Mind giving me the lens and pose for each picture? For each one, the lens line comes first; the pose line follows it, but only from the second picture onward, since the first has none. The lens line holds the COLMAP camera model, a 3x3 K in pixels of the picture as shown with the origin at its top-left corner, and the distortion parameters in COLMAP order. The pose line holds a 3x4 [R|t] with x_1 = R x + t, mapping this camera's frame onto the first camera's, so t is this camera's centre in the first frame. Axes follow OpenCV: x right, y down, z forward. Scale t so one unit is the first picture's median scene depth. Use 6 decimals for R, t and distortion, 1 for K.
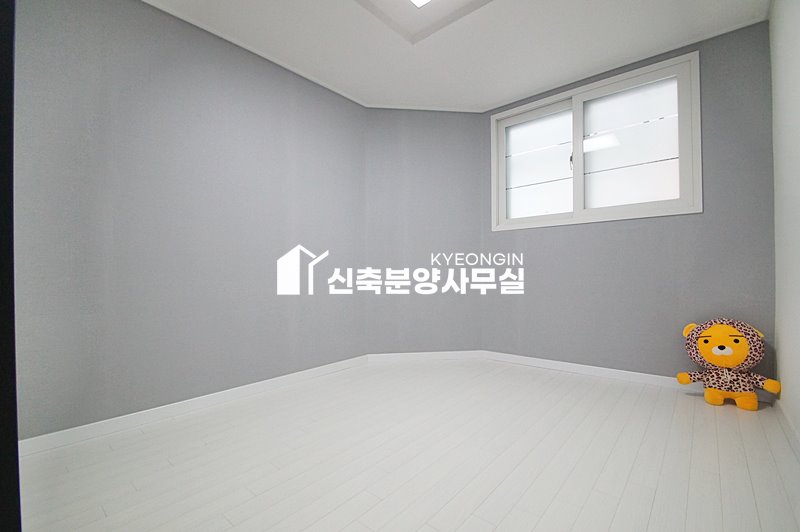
lens RADIAL K [[352.6, 0, 402.1], [0, 352.6, 271.9], [0, 0, 1]] dist [-0.001031, -0.008795]
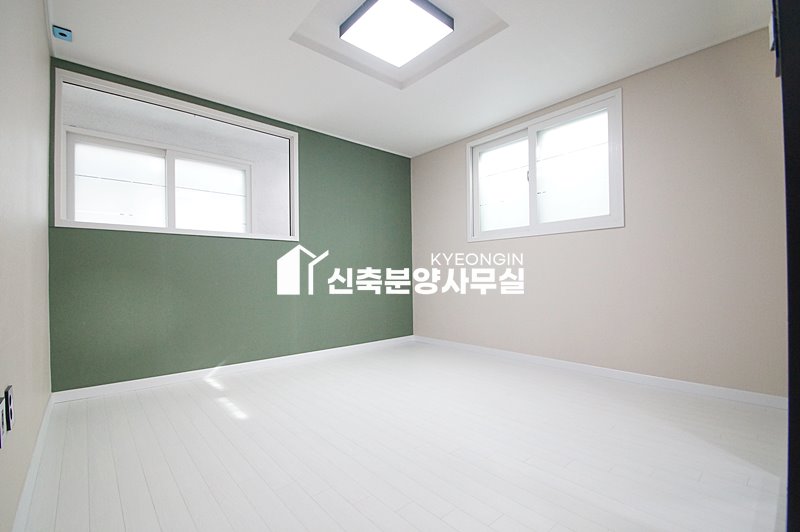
lens RADIAL K [[352.6, 0, 402.3], [0, 352.6, 270.0], [0, 0, 1]] dist [-0.001031, -0.008795]
pose [[0.985468, 0.001740, -0.169855, 0.261114], [-0.003037, 0.999968, -0.007377, -0.012231], [0.169837, 0.007786, 0.985441, -0.211992]]
